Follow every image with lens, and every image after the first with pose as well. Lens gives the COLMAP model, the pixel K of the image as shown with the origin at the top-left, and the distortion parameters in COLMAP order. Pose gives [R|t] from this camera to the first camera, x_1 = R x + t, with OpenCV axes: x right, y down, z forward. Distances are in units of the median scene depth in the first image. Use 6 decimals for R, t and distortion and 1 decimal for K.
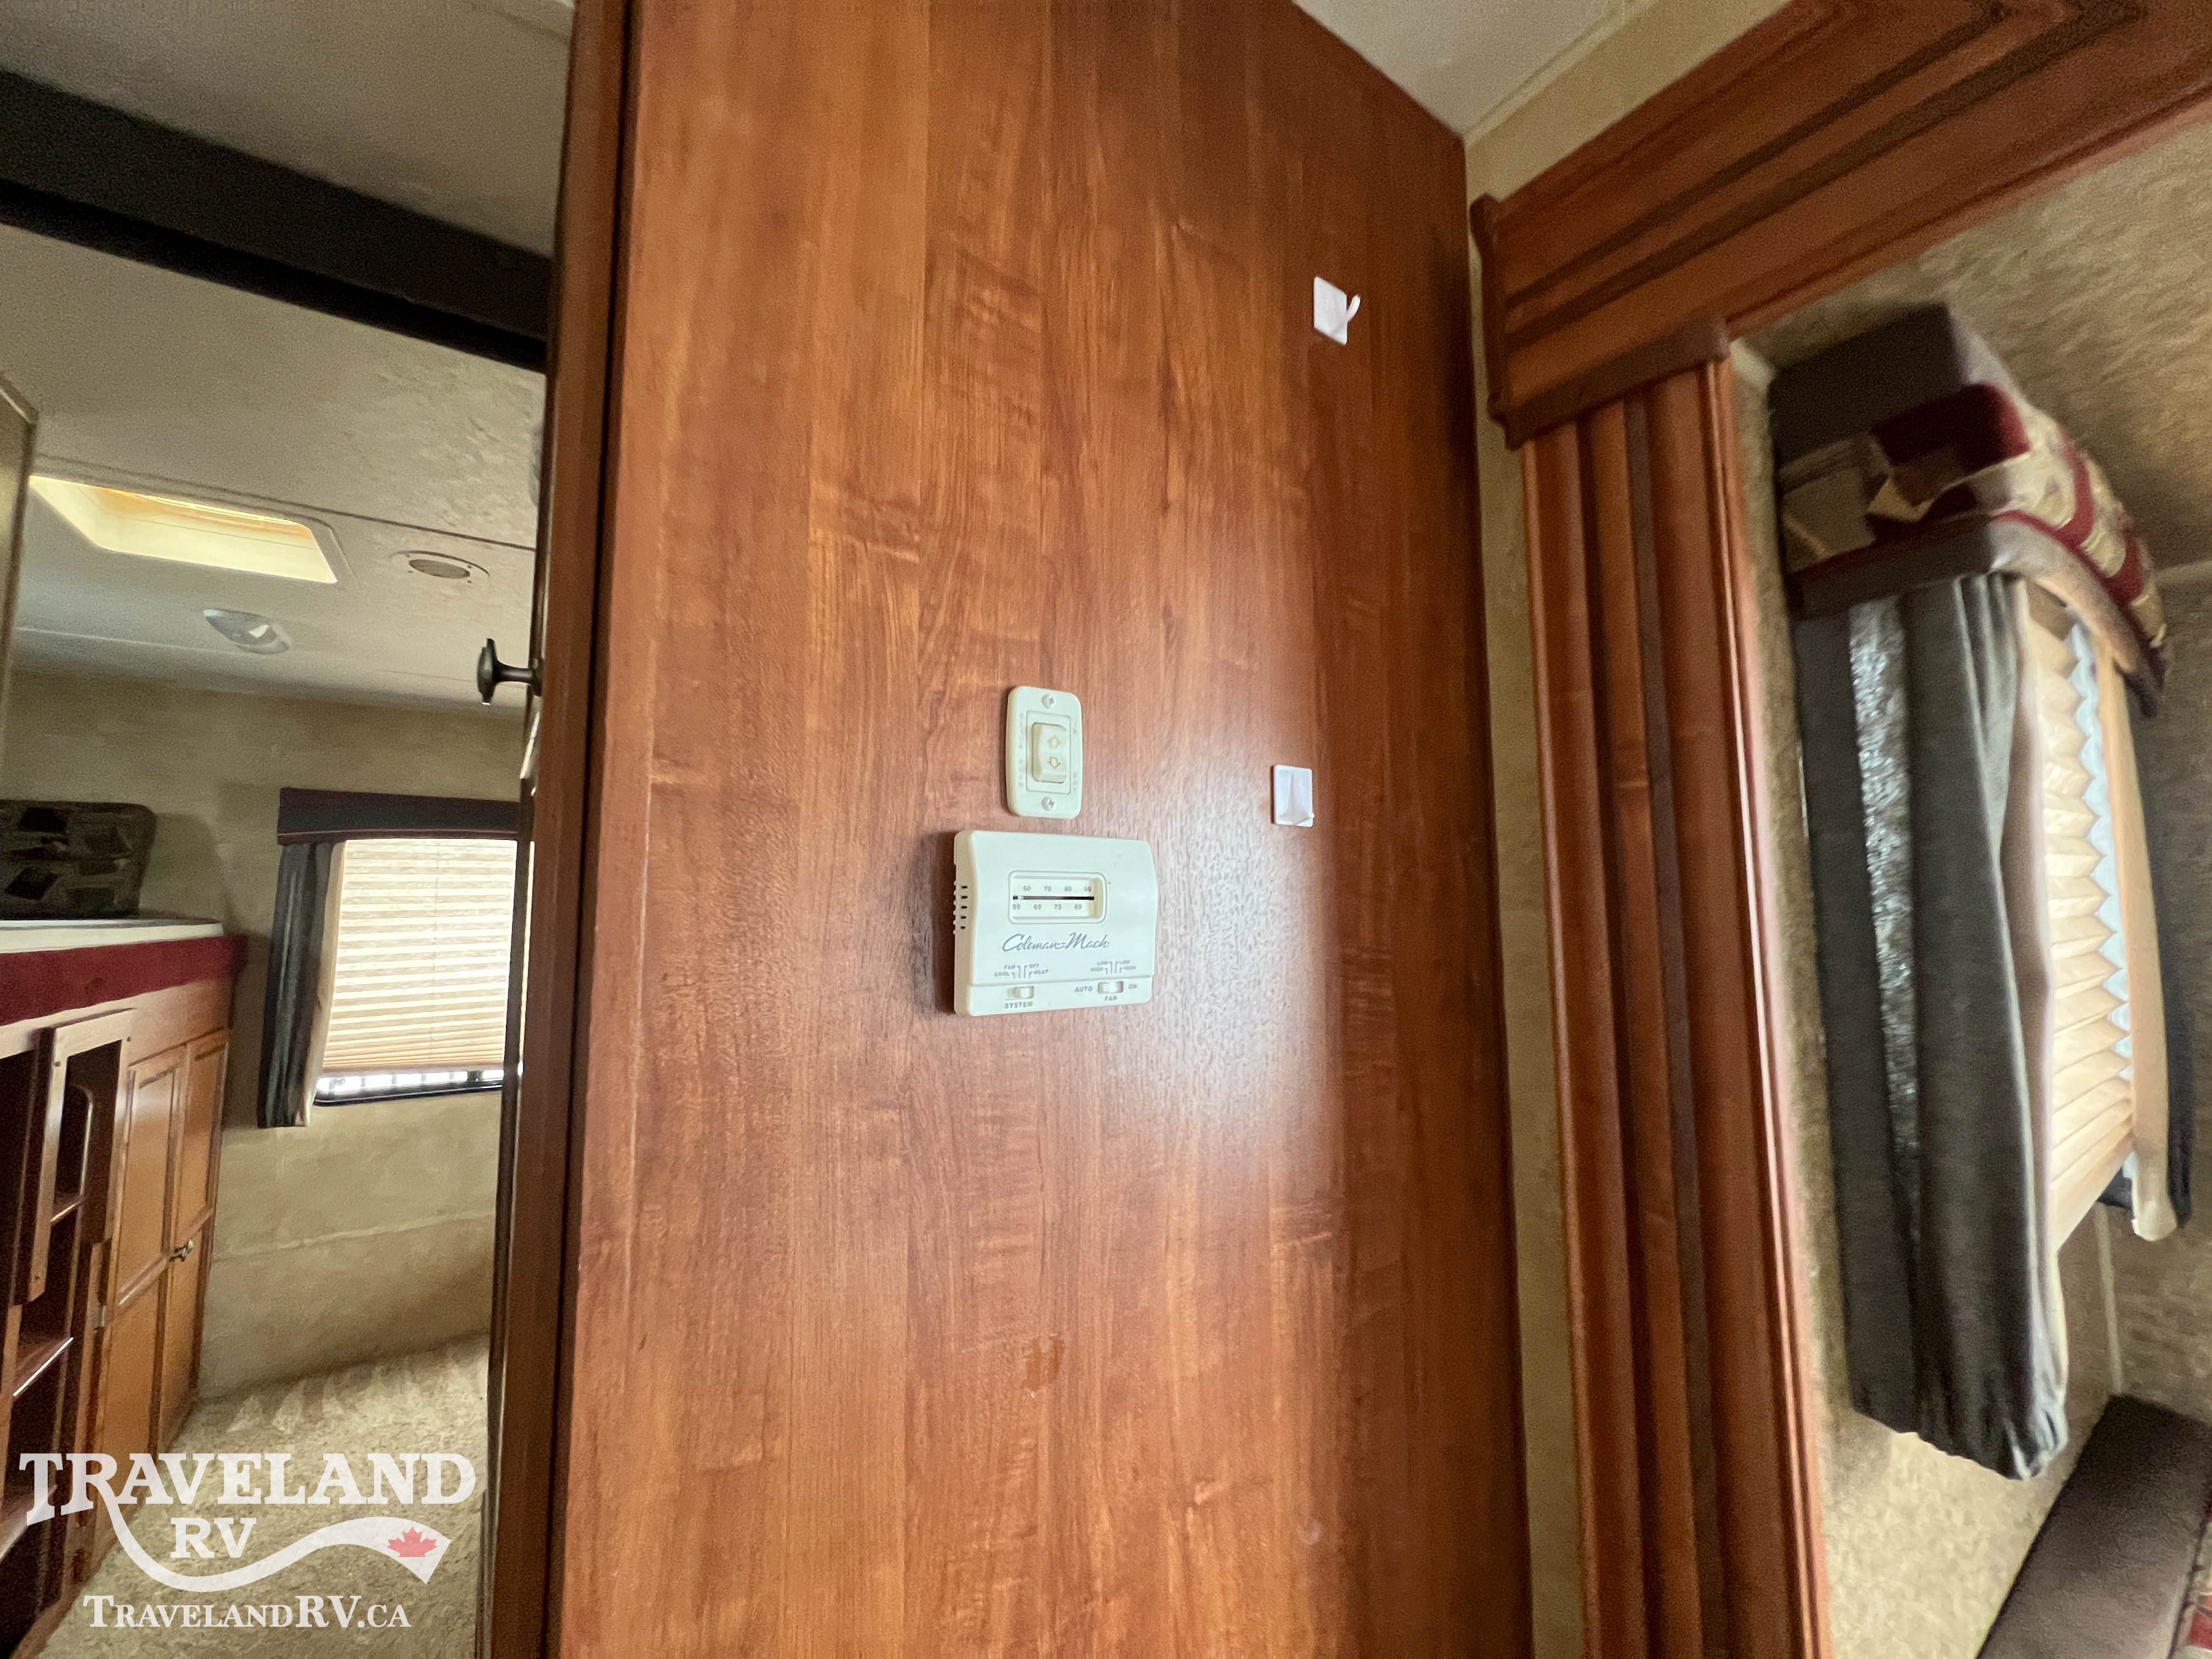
lens RADIAL K [[883.2, 0, 1104.2], [0, 883.2, 826.2], [0, 0, 1]] dist [-0.002596, 0.000258]
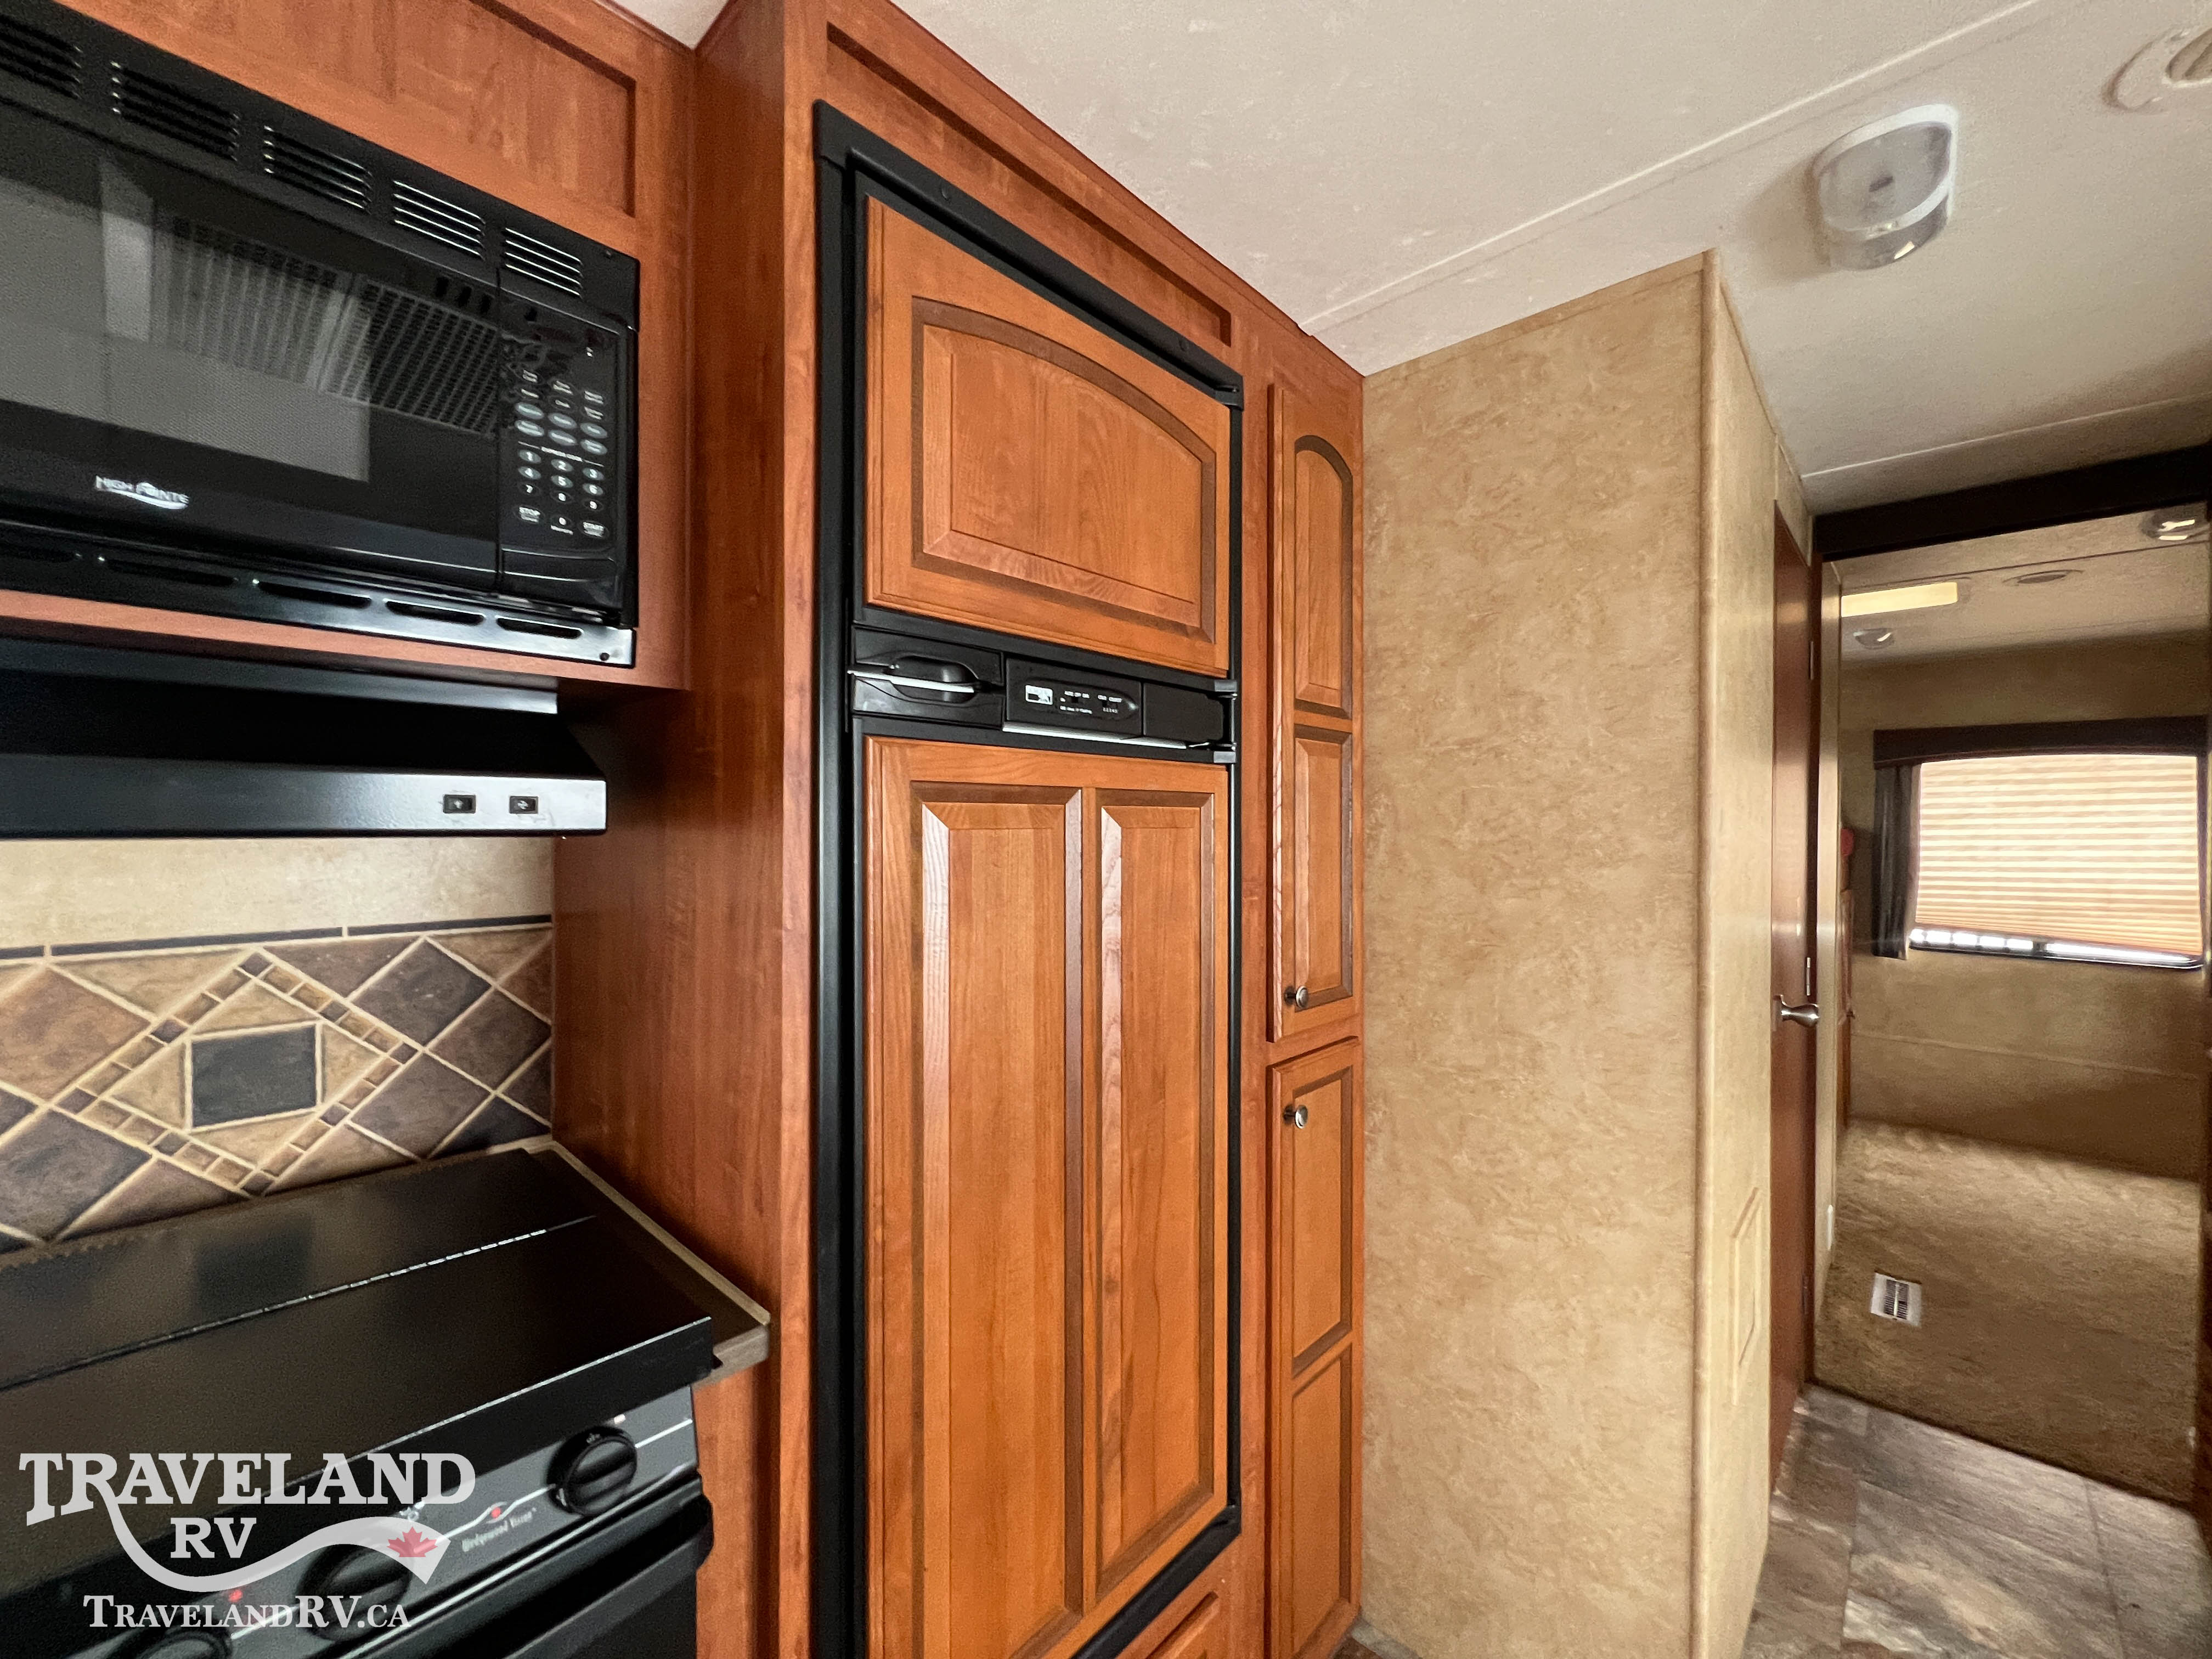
lens RADIAL K [[883.3, 0, 1111.9], [0, 883.3, 829.8], [0, 0, 1]] dist [-0.002097, 0.000175]
pose [[0.214142, 0.015287, -0.976683, 0.251430], [0.084704, 0.995821, 0.034158, -0.038580], [0.973123, -0.090043, 0.211952, -0.604735]]
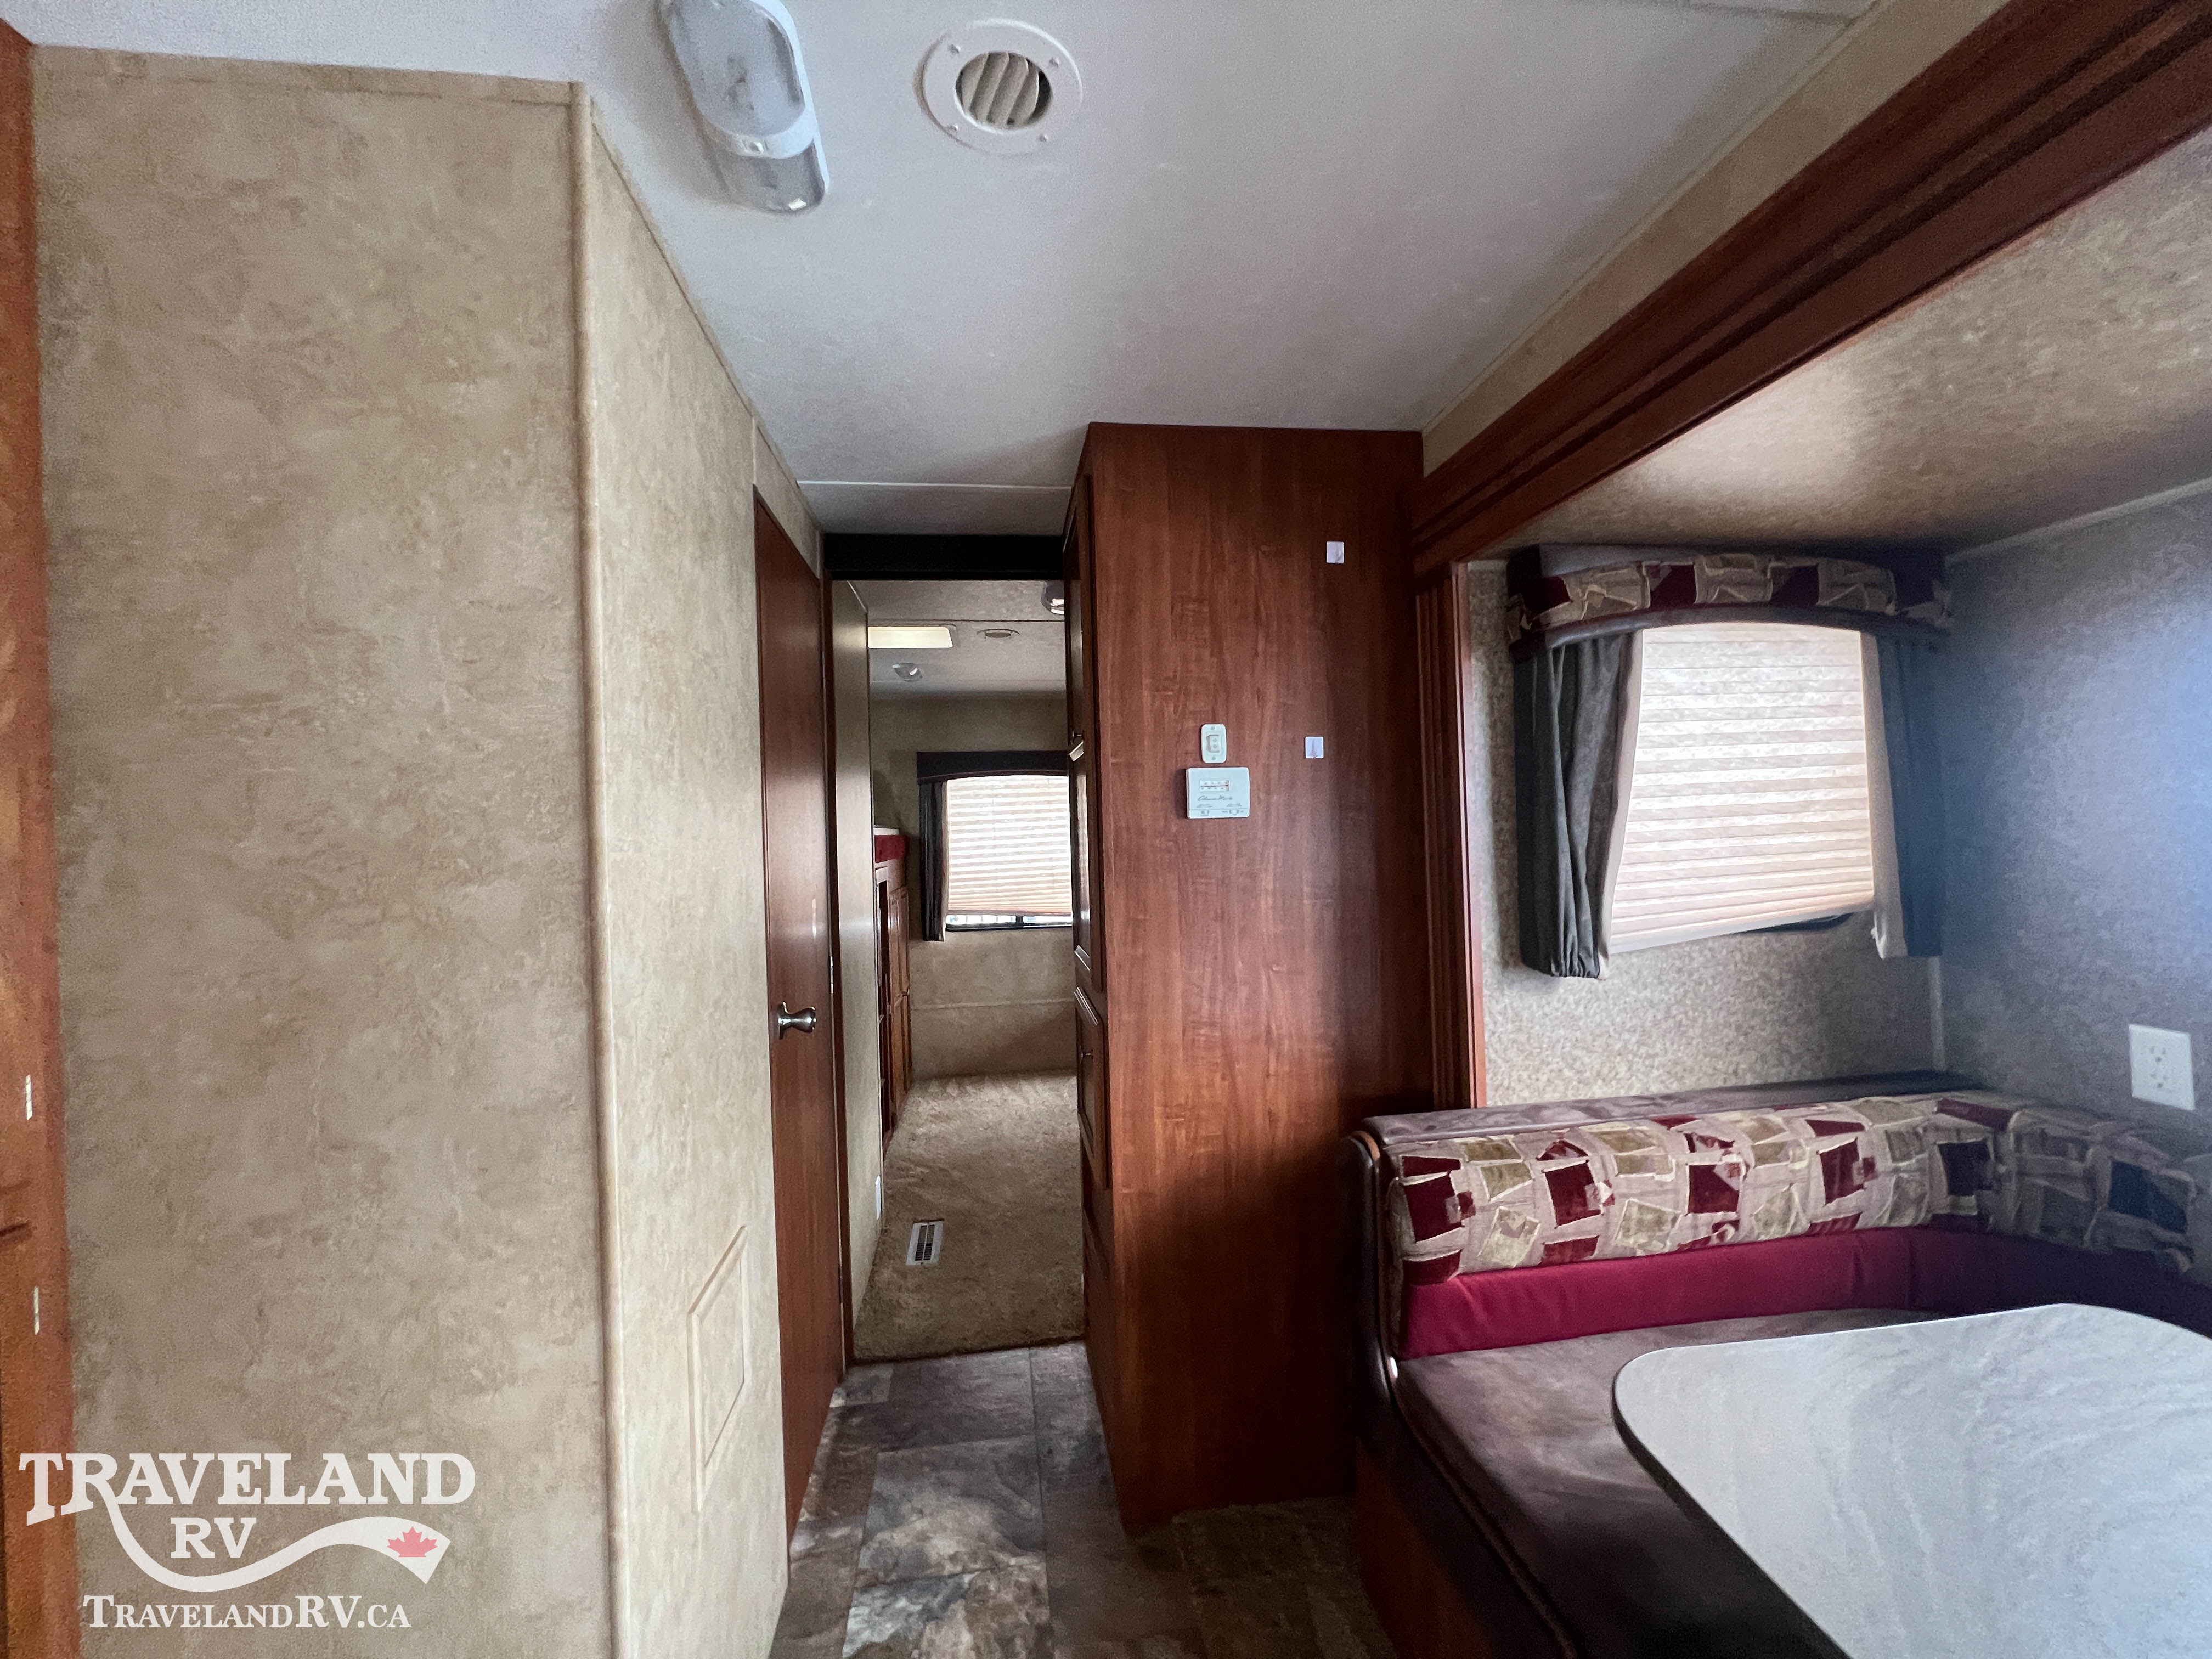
lens RADIAL K [[880.5, 0, 1104.2], [0, 880.5, 830.2], [0, 0, 1]] dist [0.000893, 0.000361]
pose [[0.889335, -0.019998, -0.456818, 0.213785], [0.065479, 0.994317, 0.083947, -0.012227], [0.452543, -0.104568, 0.885590, -0.431815]]
